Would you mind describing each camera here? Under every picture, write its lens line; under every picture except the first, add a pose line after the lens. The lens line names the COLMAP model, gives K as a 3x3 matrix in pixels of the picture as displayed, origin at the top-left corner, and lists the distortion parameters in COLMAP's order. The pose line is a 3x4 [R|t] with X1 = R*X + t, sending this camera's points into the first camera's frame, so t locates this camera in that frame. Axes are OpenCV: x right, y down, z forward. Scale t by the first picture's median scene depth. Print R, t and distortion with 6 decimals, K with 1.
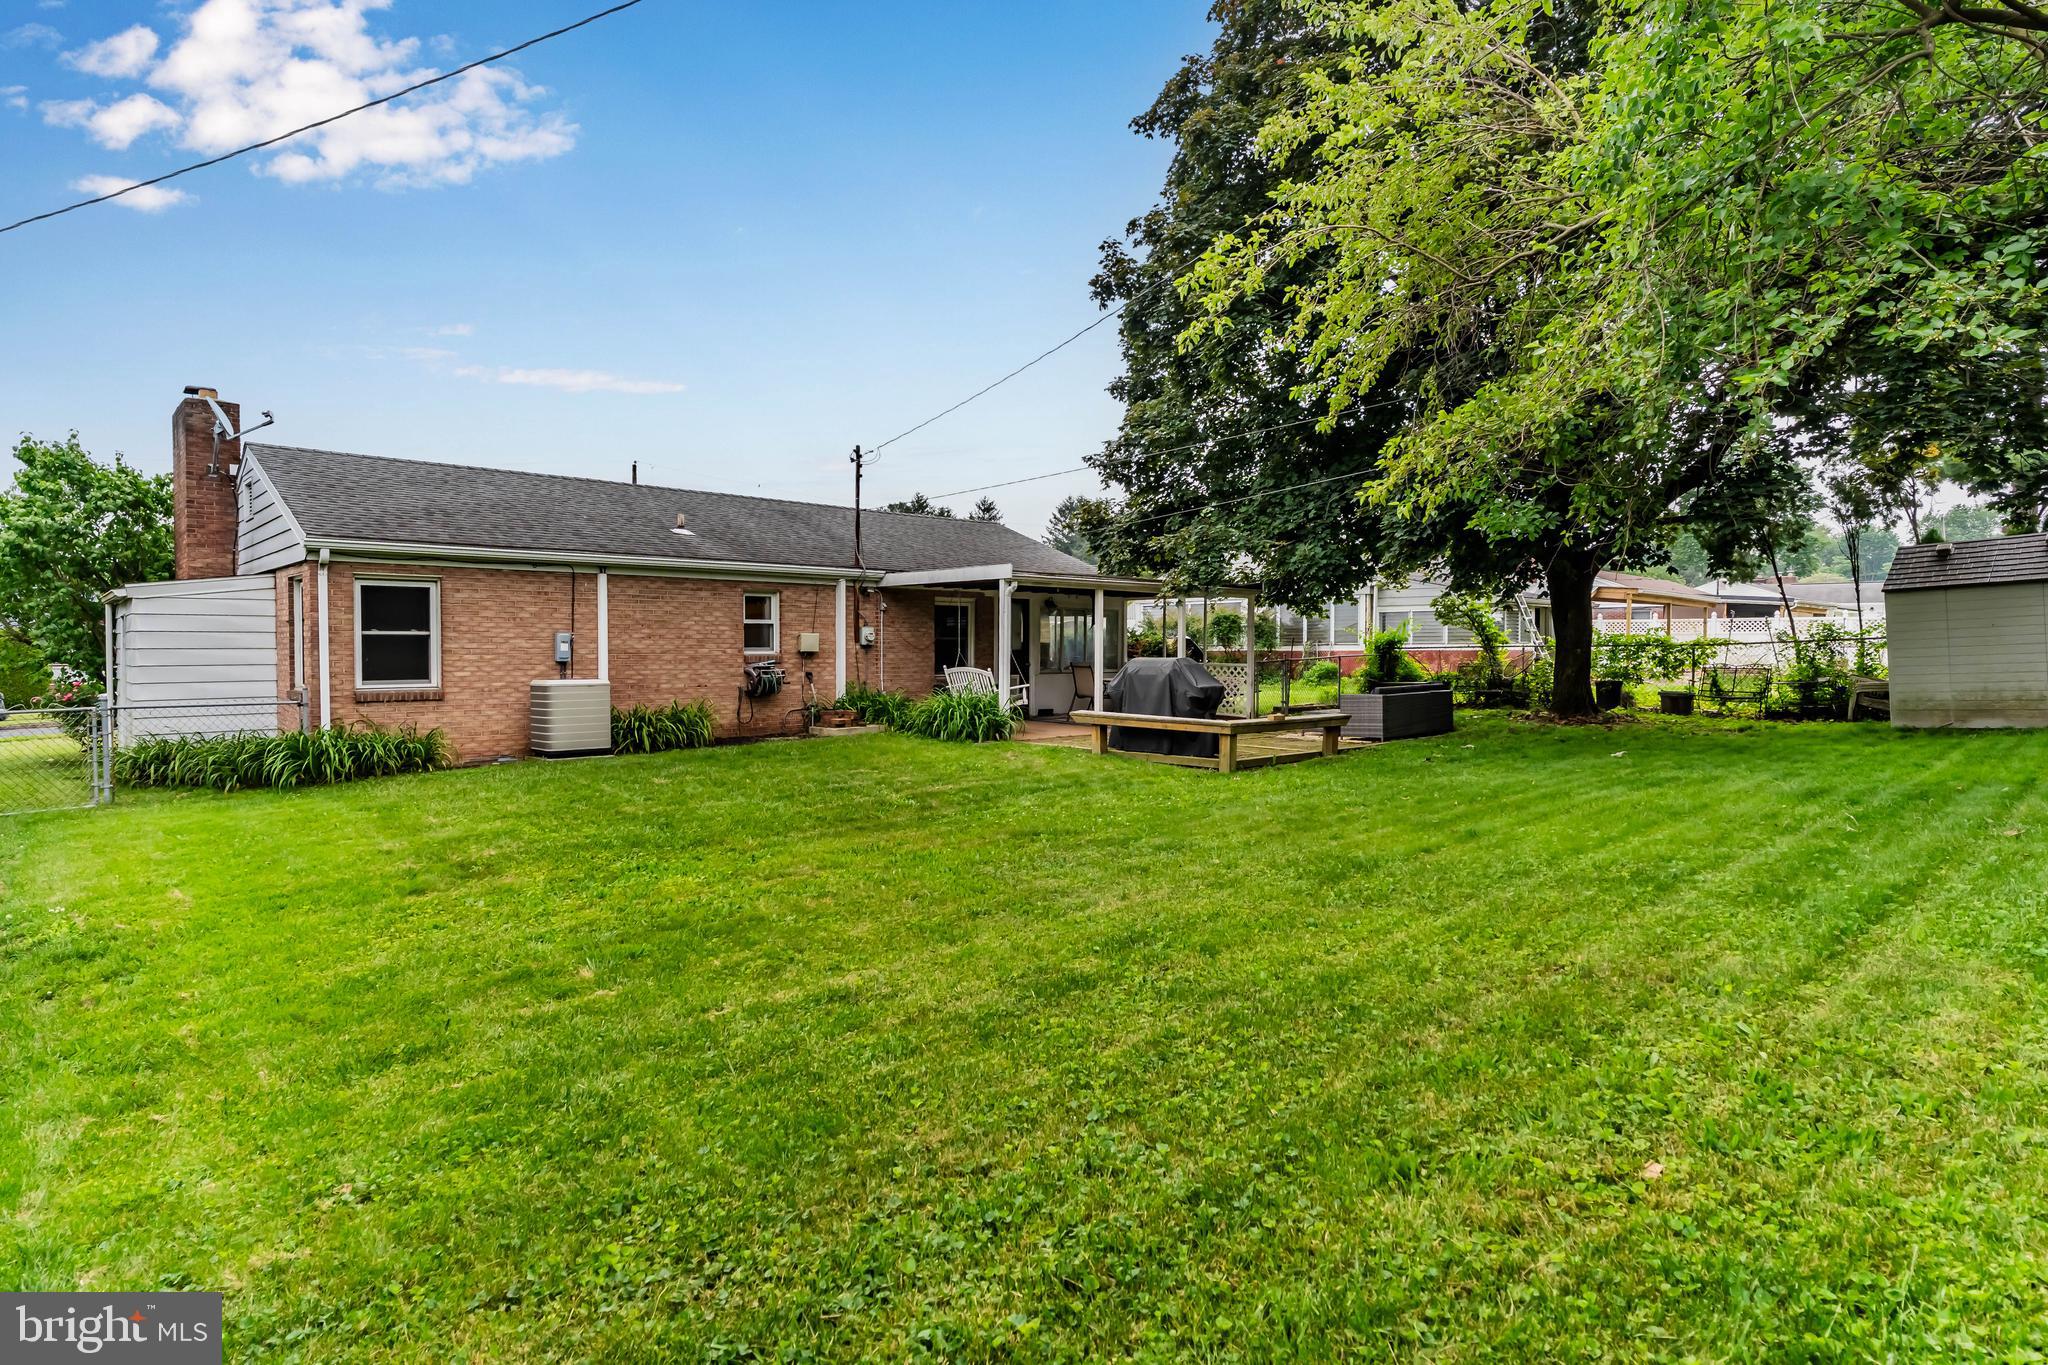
lens RADIAL K [[1058.6, 0, 1033.2], [0, 1058.6, 679.6], [0, 0, 1]] dist [-0.003016, -0.000890]
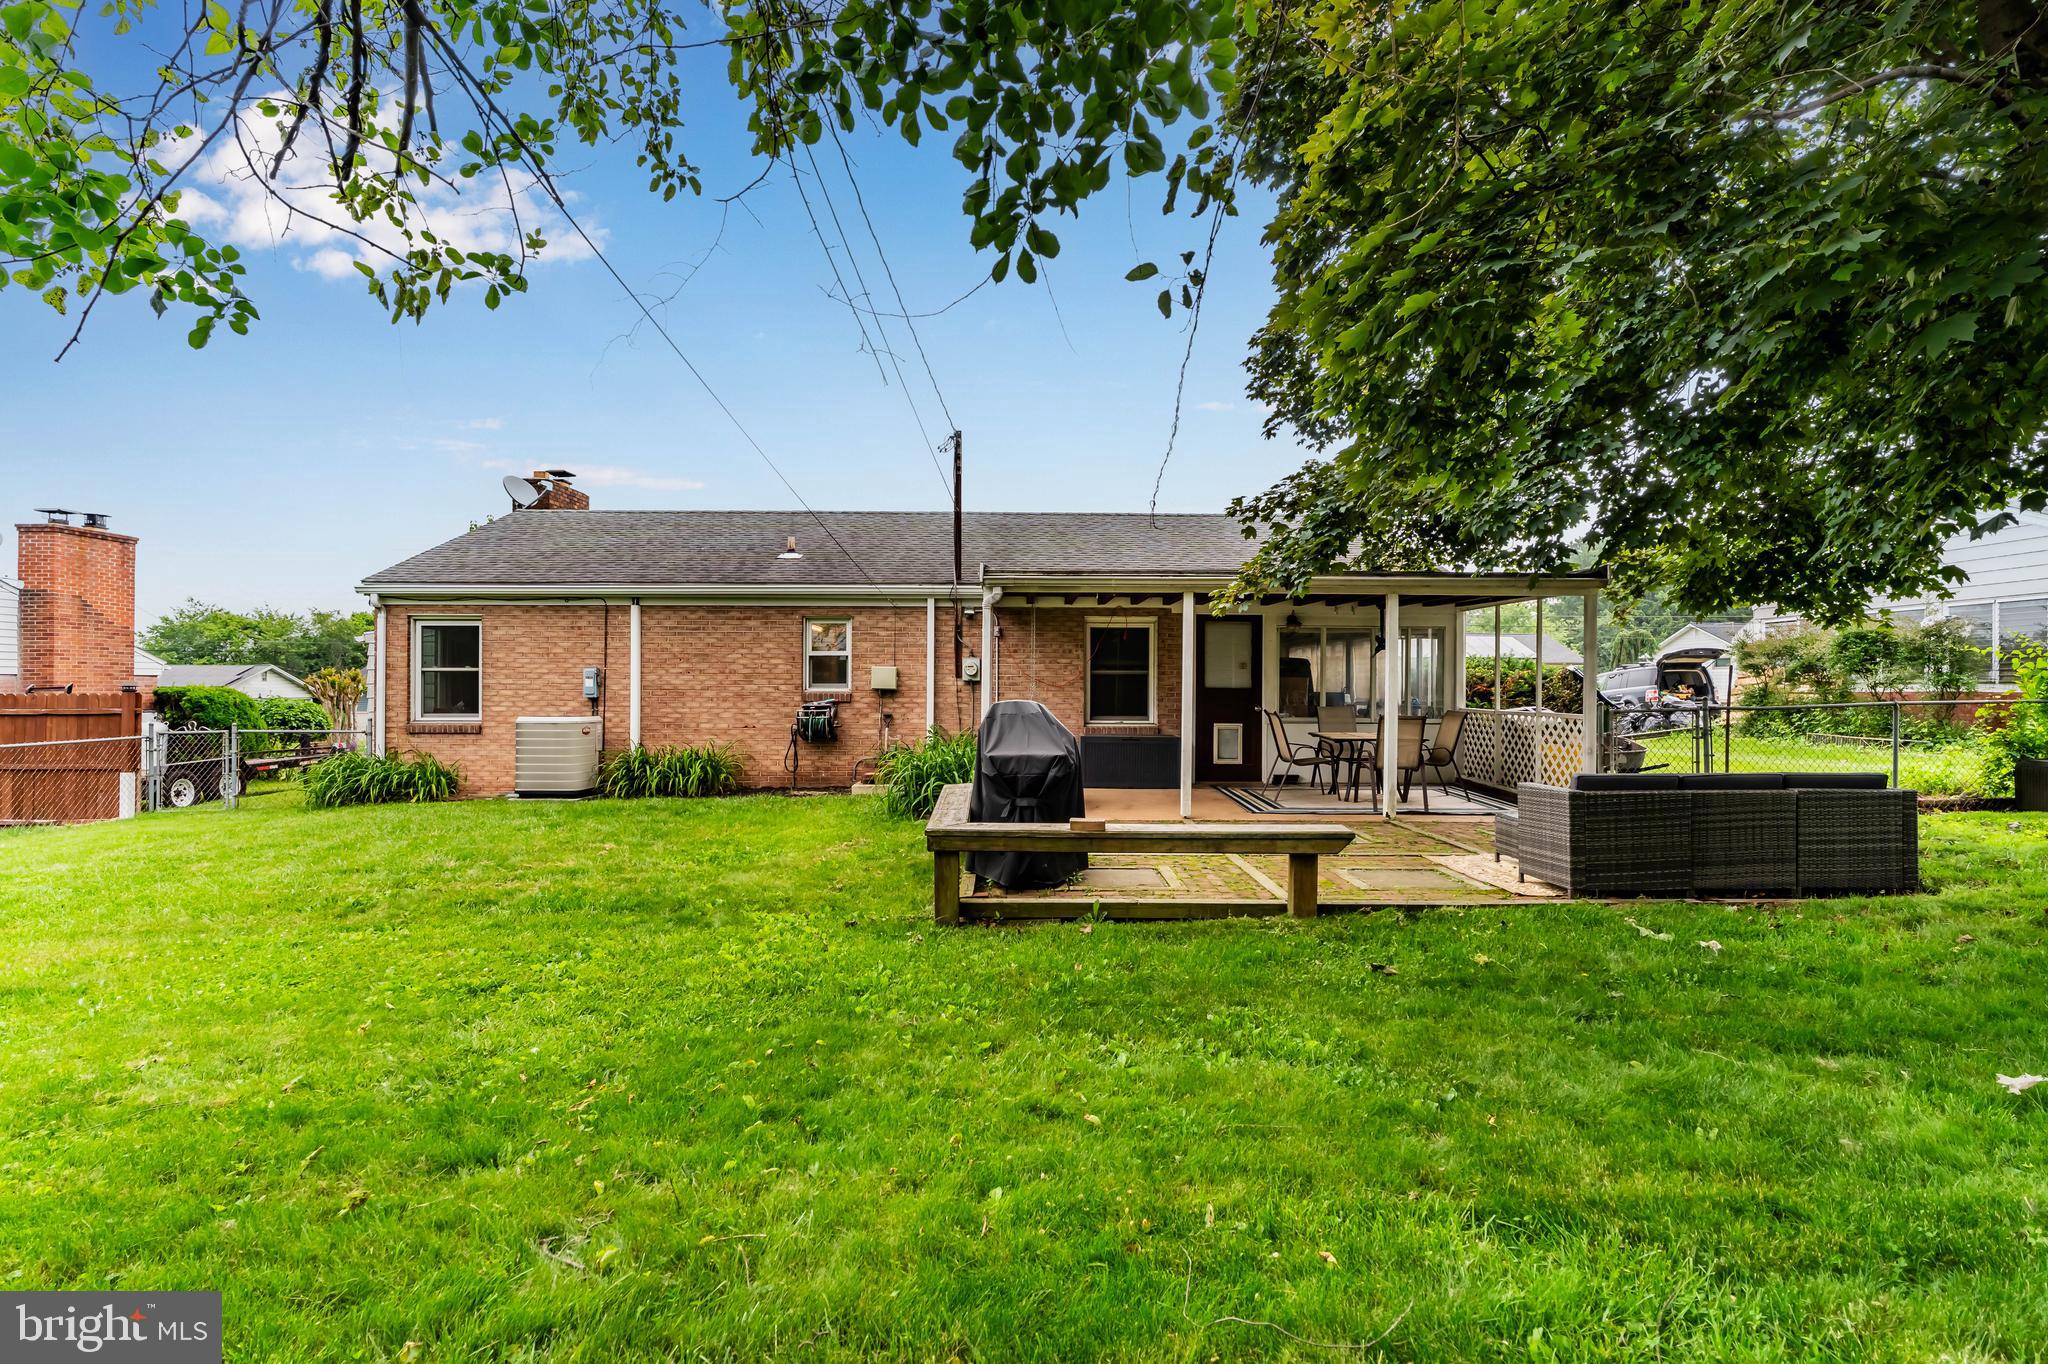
lens RADIAL K [[1058.6, 0, 1026.5], [0, 1058.6, 680.6], [0, 0, 1]] dist [-0.003016, -0.000890]
pose [[0.735367, 0.000131, -0.677670, 0.461490], [-0.022485, 0.999454, -0.024206, -0.016695], [0.677296, 0.033038, 0.734968, 0.511885]]
